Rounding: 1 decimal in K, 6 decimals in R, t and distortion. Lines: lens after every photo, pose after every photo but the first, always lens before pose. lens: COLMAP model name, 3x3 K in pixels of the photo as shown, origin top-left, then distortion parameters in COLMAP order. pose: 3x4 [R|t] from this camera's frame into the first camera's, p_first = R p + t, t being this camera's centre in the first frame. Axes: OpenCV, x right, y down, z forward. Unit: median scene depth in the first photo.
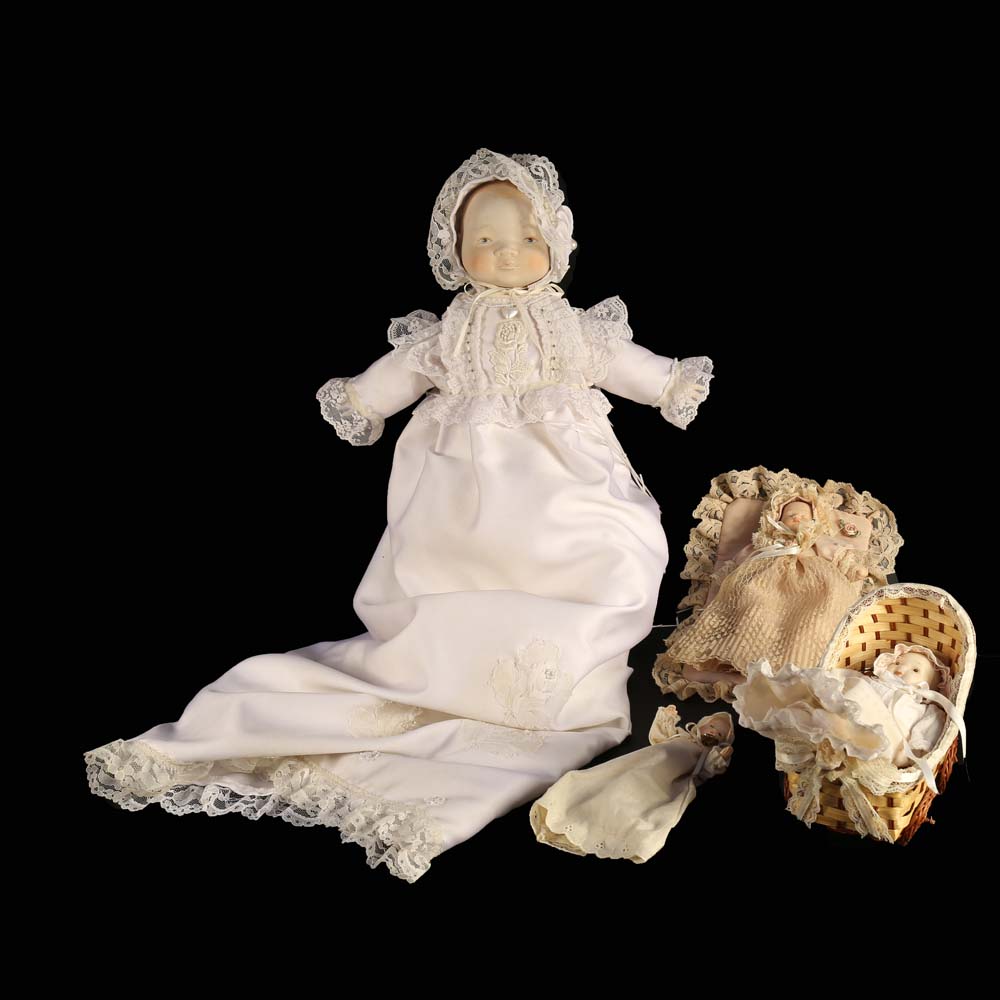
lens RADIAL K [[1623.8, 0, 560.1], [0, 1623.8, 458.3], [0, 0, 1]] dist [0.069538, 0.000000]
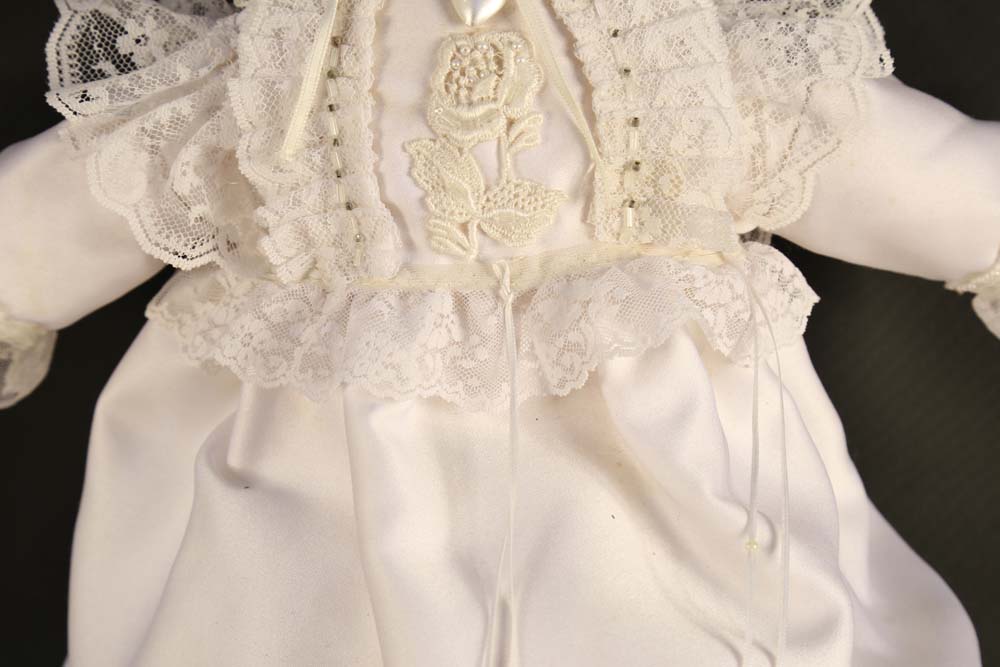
lens RADIAL K [[2585.7, 0, 495.2], [0, 2585.7, 338.6], [0, 0, 1]] dist [0.380094, 0.000000]
pose [[0.999692, -0.012829, 0.021236, -0.038130], [0.009369, 0.987768, 0.155651, -0.101935], [-0.022973, -0.155404, 0.987584, 0.544723]]
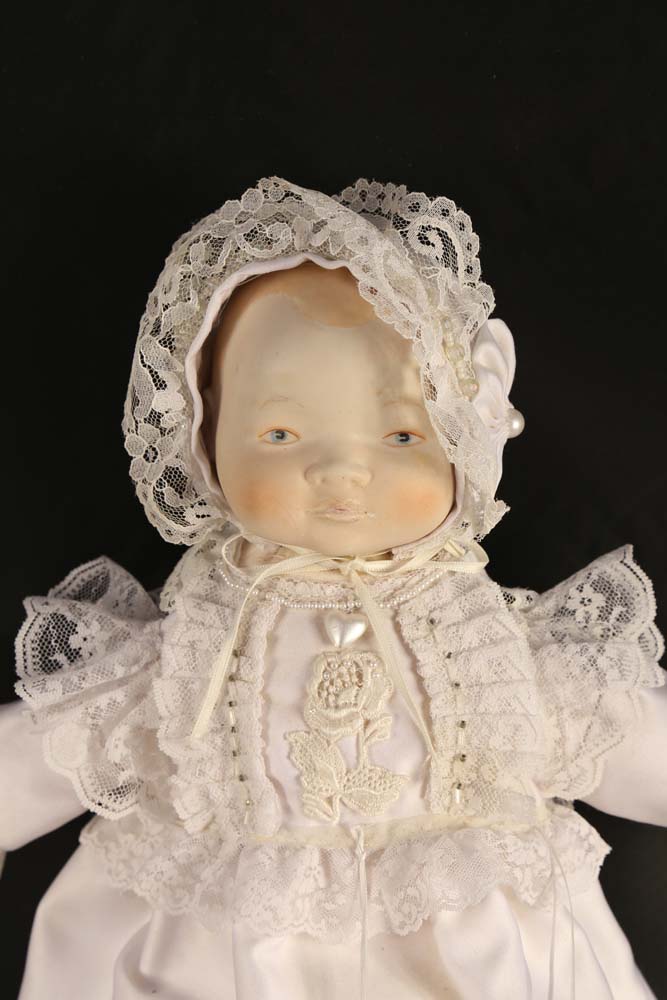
lens RADIAL K [[2585.7, 0, 331.1], [0, 2585.7, 497.7], [0, 0, 1]] dist [0.380094, 0.000000]
pose [[0.999863, 0.016047, -0.004073, -0.032031], [-0.015515, 0.994050, 0.107819, -0.182541], [0.005779, -0.107741, 0.994162, 0.416089]]
